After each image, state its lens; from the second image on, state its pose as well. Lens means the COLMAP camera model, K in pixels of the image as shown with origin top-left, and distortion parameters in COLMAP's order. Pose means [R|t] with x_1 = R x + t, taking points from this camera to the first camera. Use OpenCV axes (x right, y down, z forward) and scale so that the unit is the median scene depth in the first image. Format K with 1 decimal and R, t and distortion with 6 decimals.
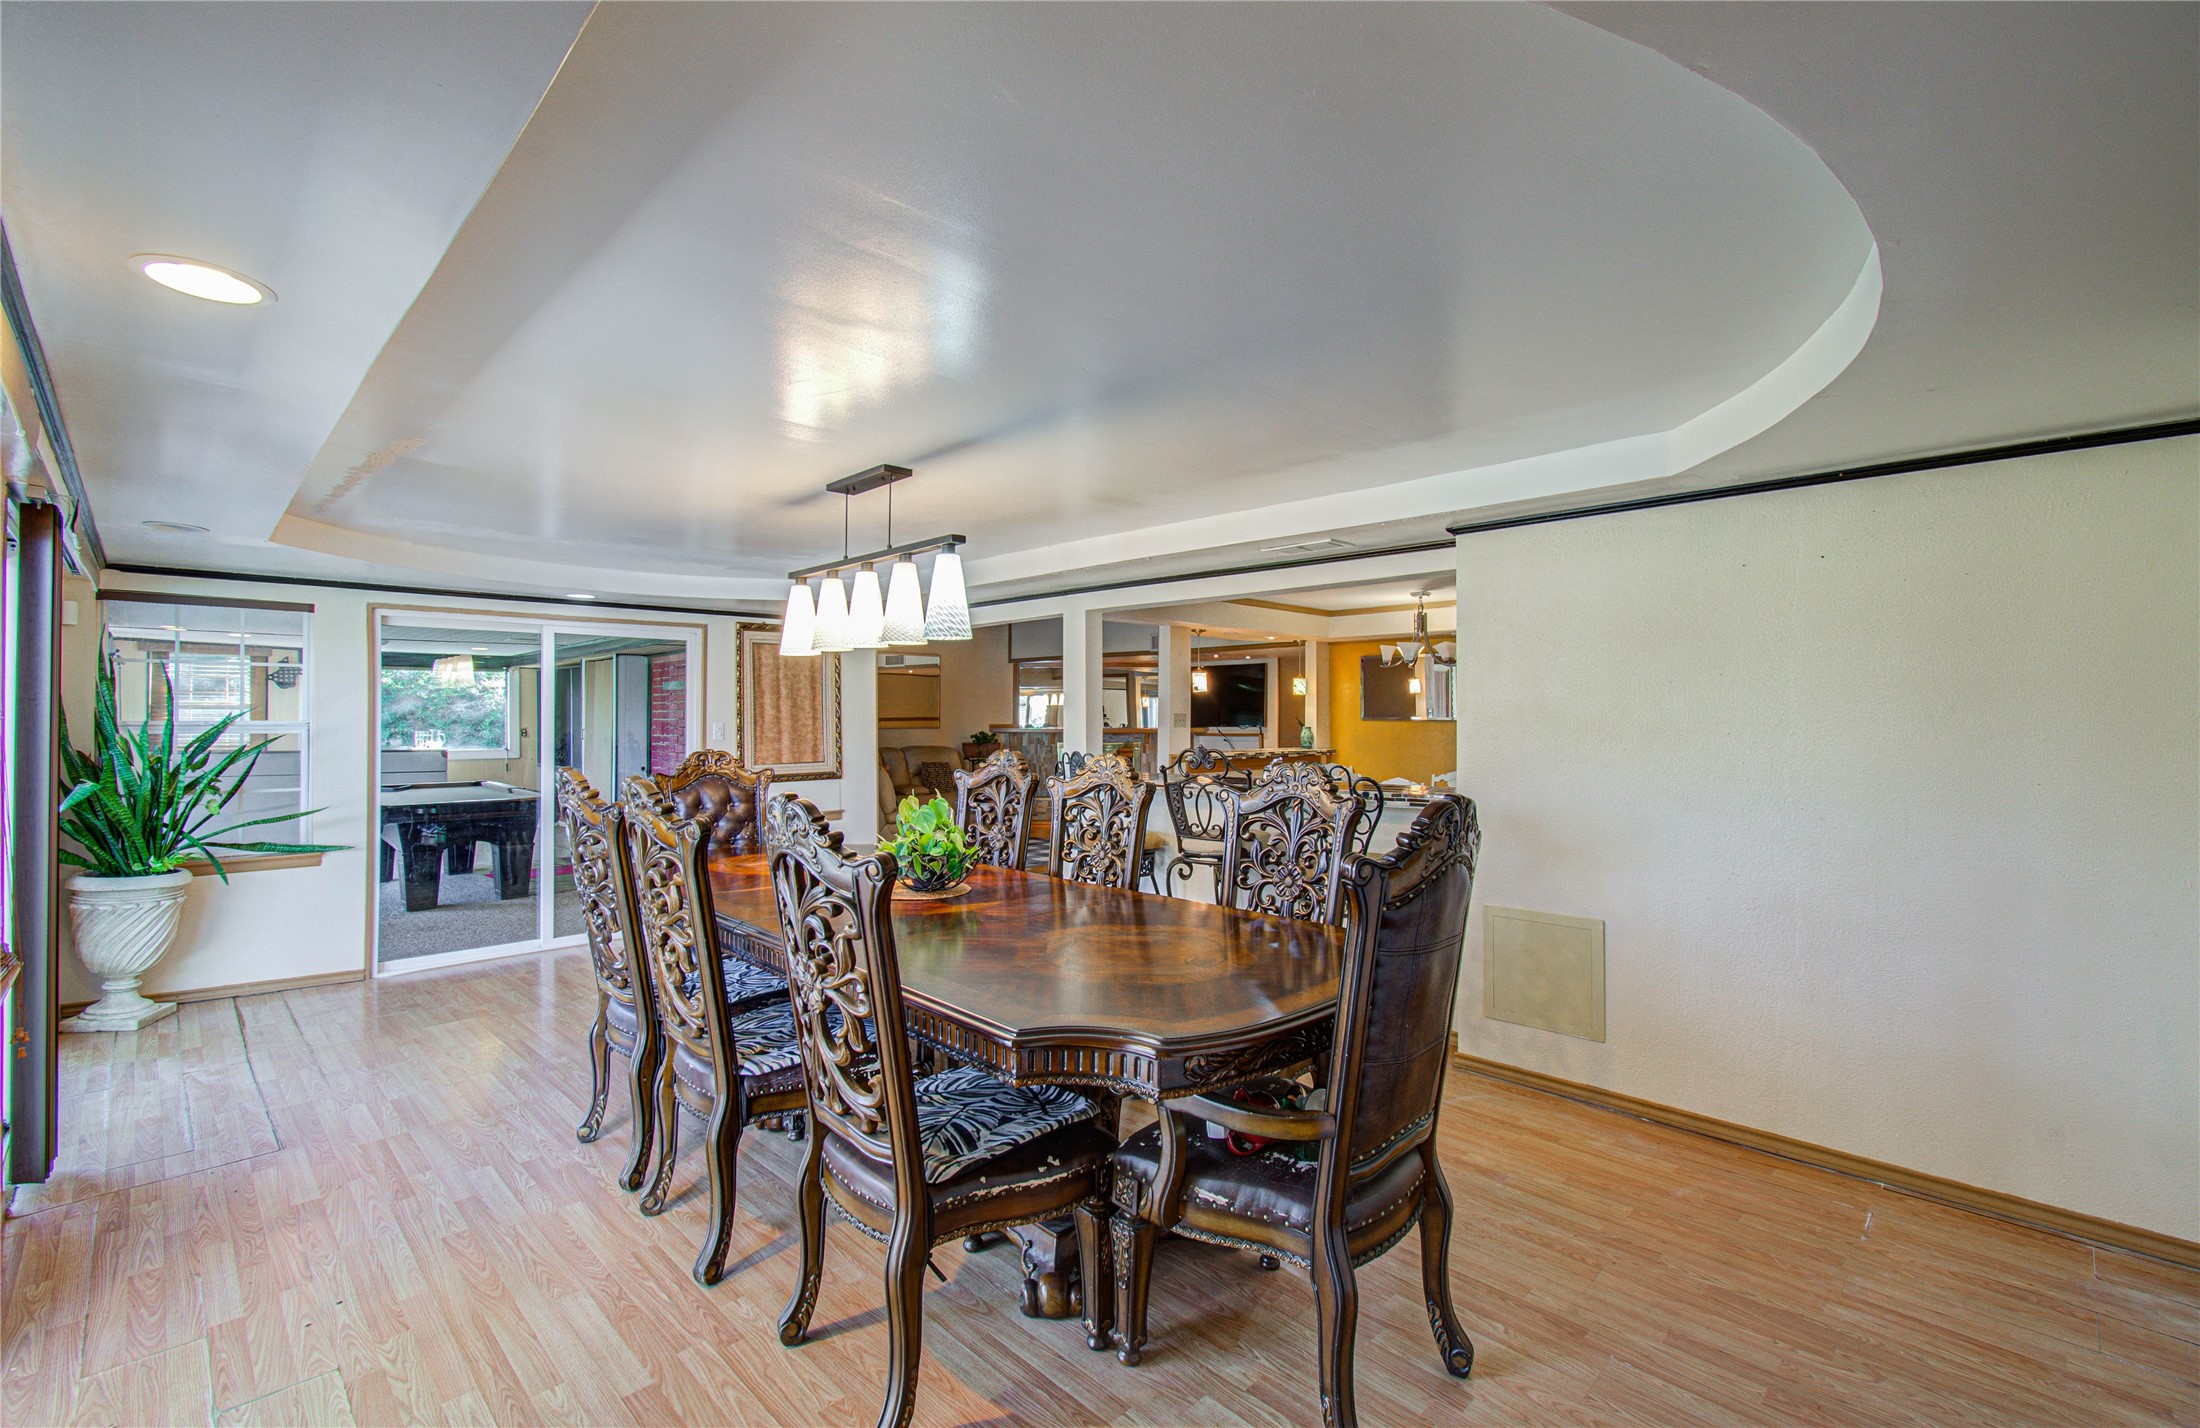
lens RADIAL K [[948.6, 0, 1099.9], [0, 948.6, 716.1], [0, 0, 1]] dist [0.017257, 0.000478]
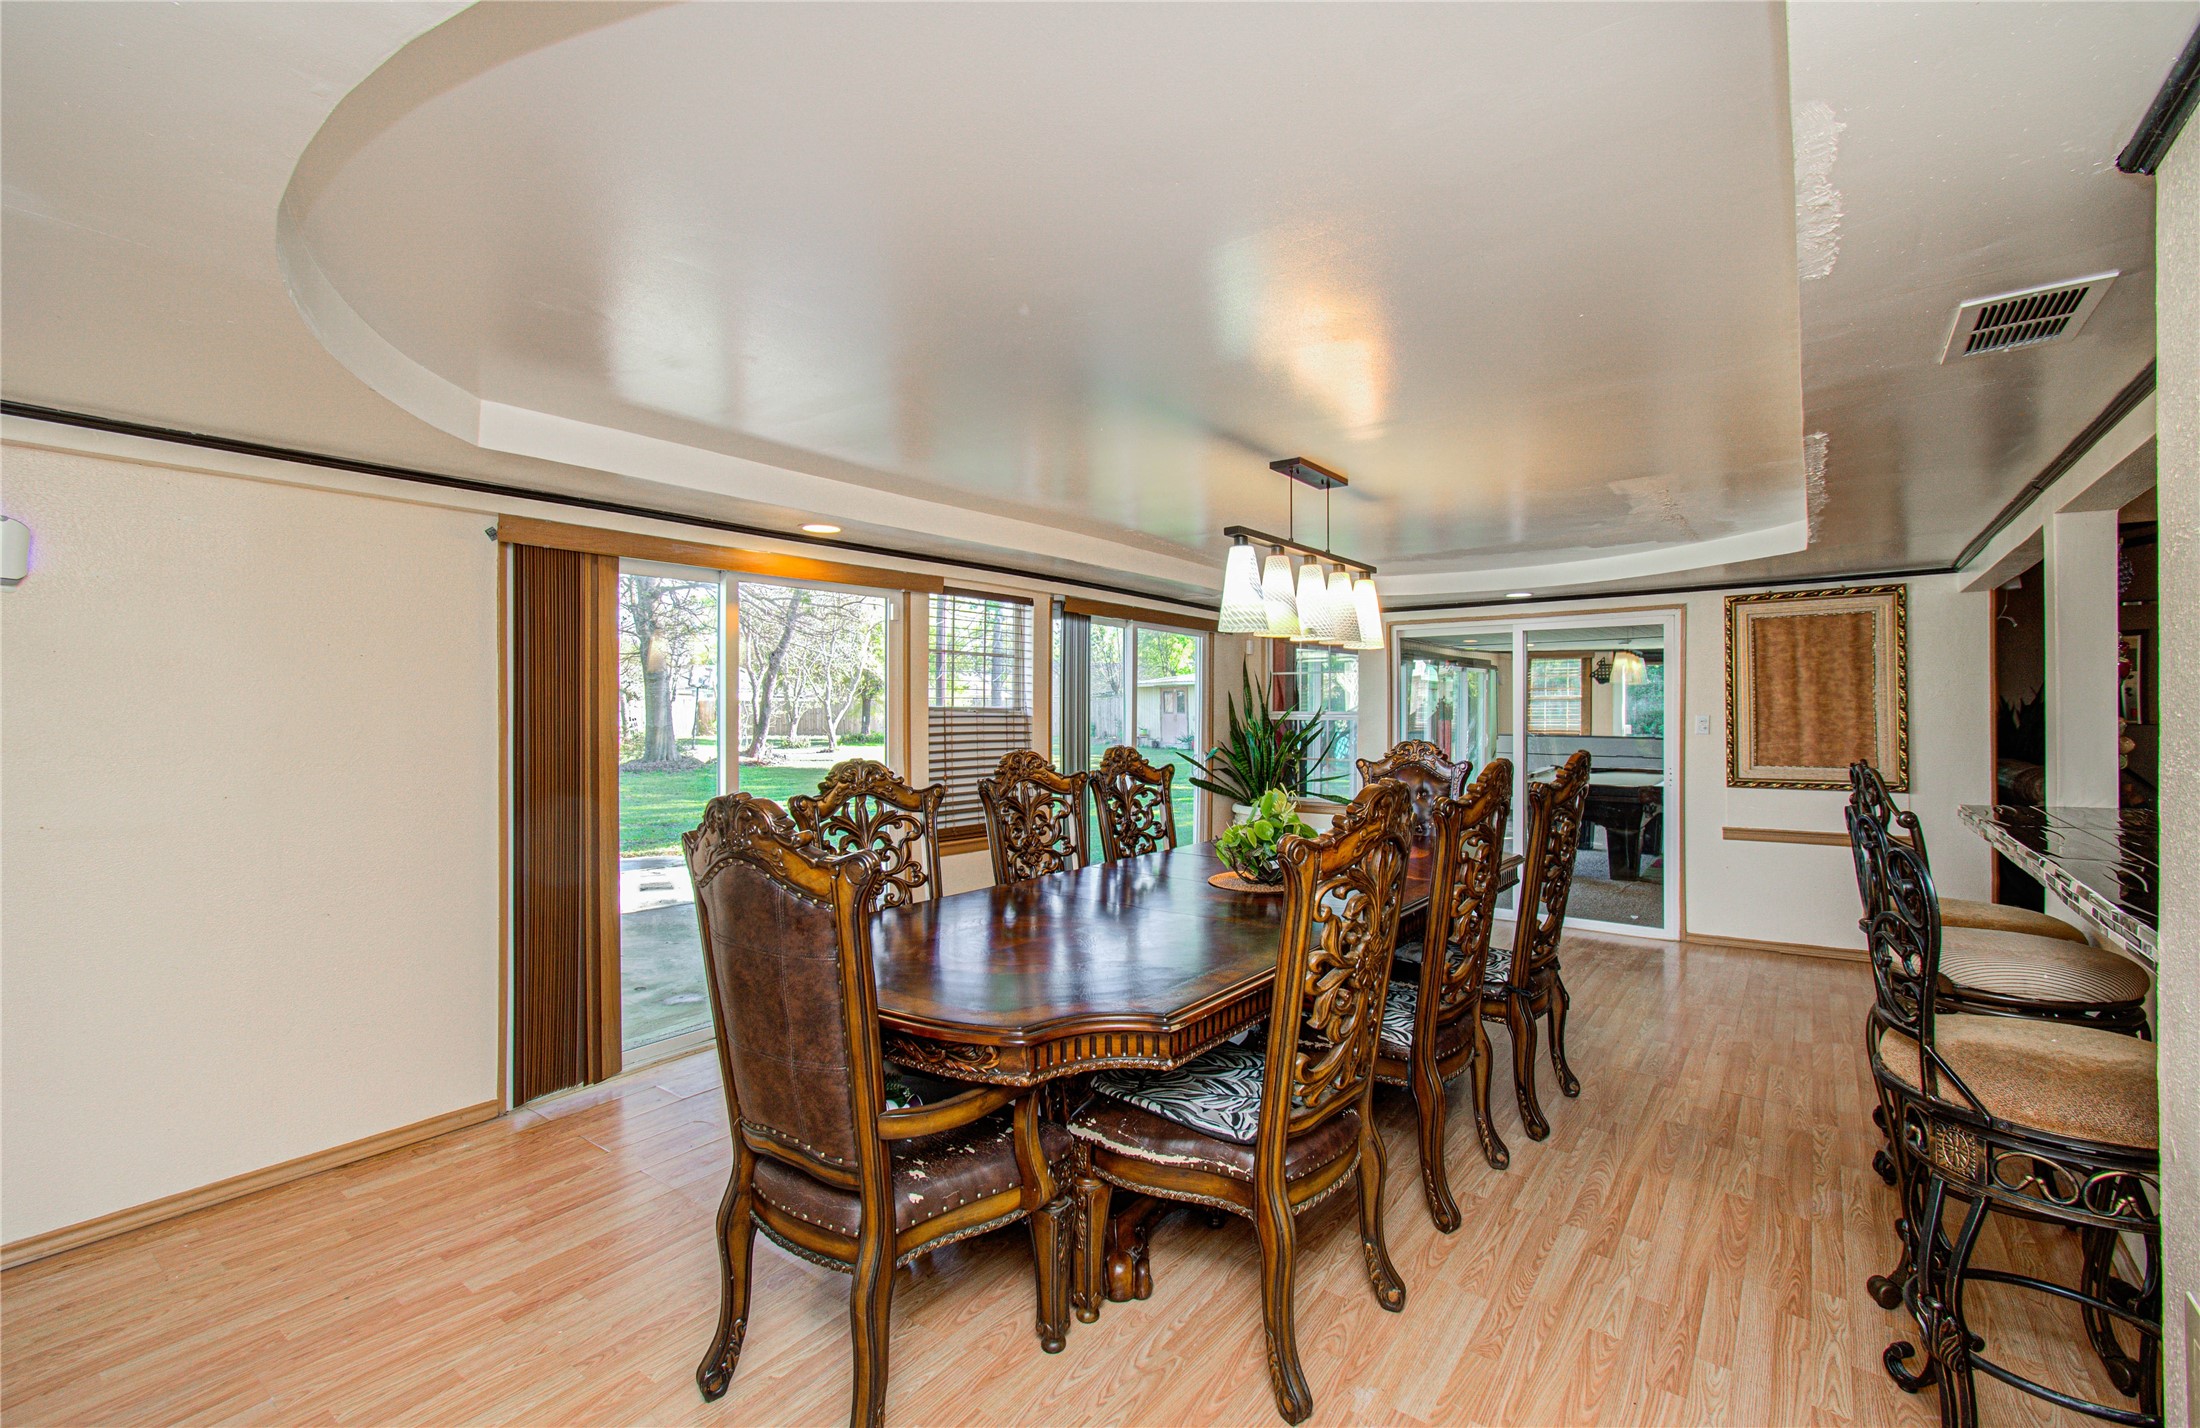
lens RADIAL K [[930.6, 0, 1101.0], [0, 930.6, 713.5], [0, 0, 1]] dist [0.016763, -0.000214]
pose [[0.138993, -0.001535, -0.990292, 0.353130], [0.003953, 0.999992, -0.000995, 0.004945], [0.990285, -0.003777, 0.138998, 0.305762]]
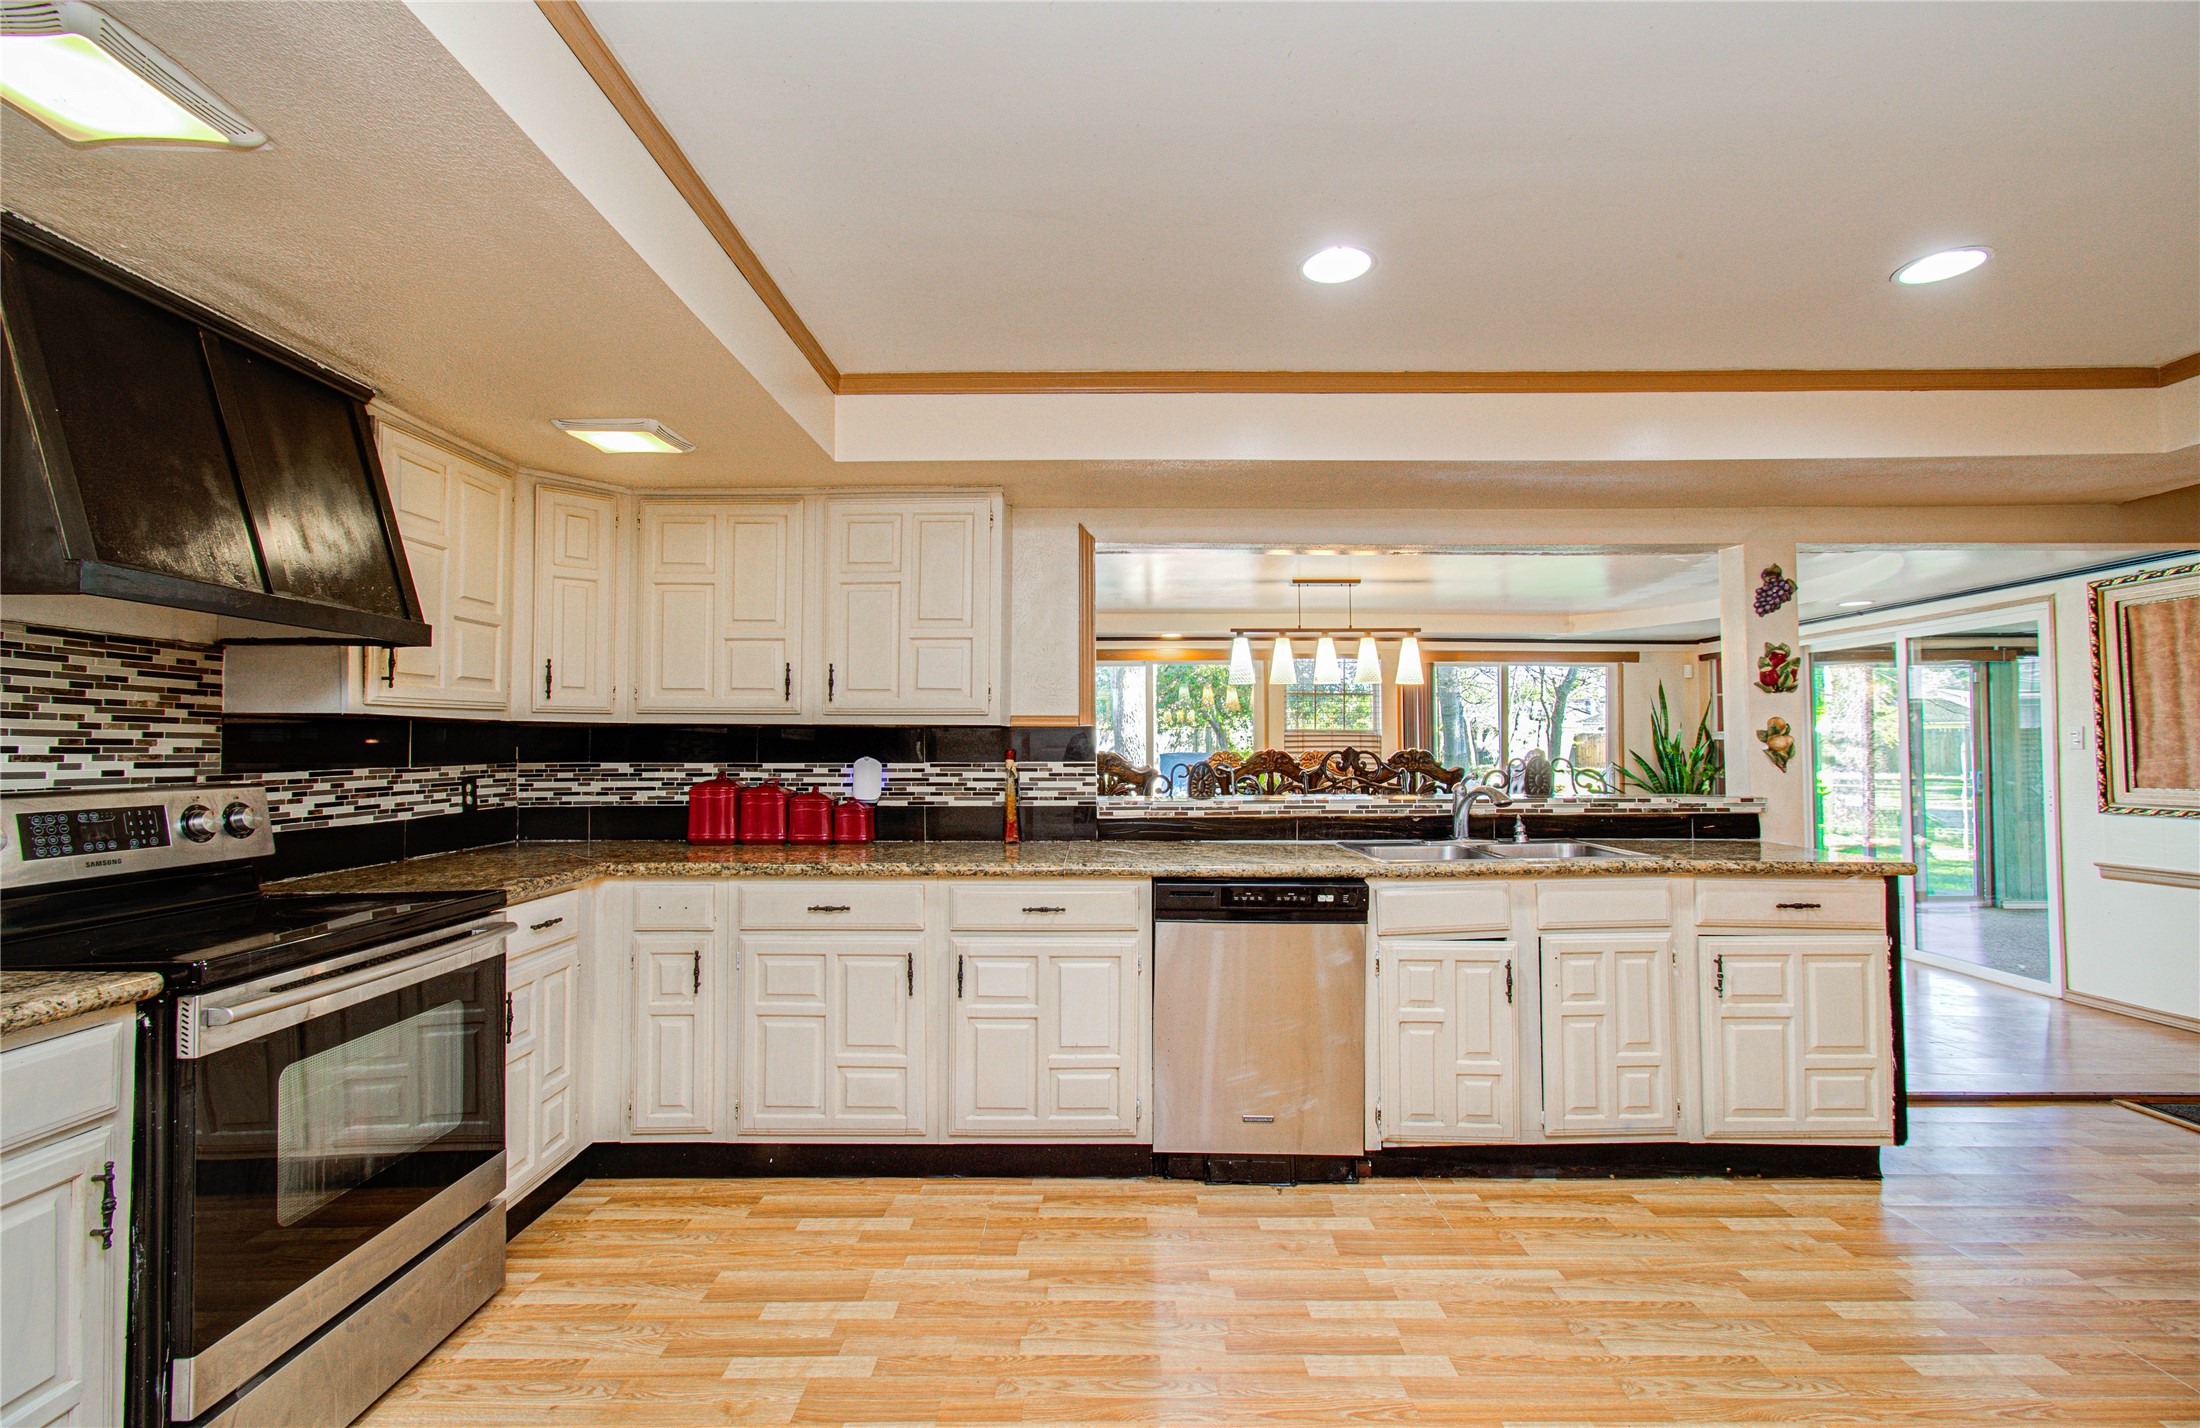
lens RADIAL K [[948.6, 0, 1099.9], [0, 948.6, 716.1], [0, 0, 1]] dist [0.017257, 0.000478]
pose [[-0.706495, -0.019222, -0.707457, 0.605284], [0.003466, 0.999525, -0.030619, 0.018896], [0.707710, -0.024084, -0.706093, 0.925879]]
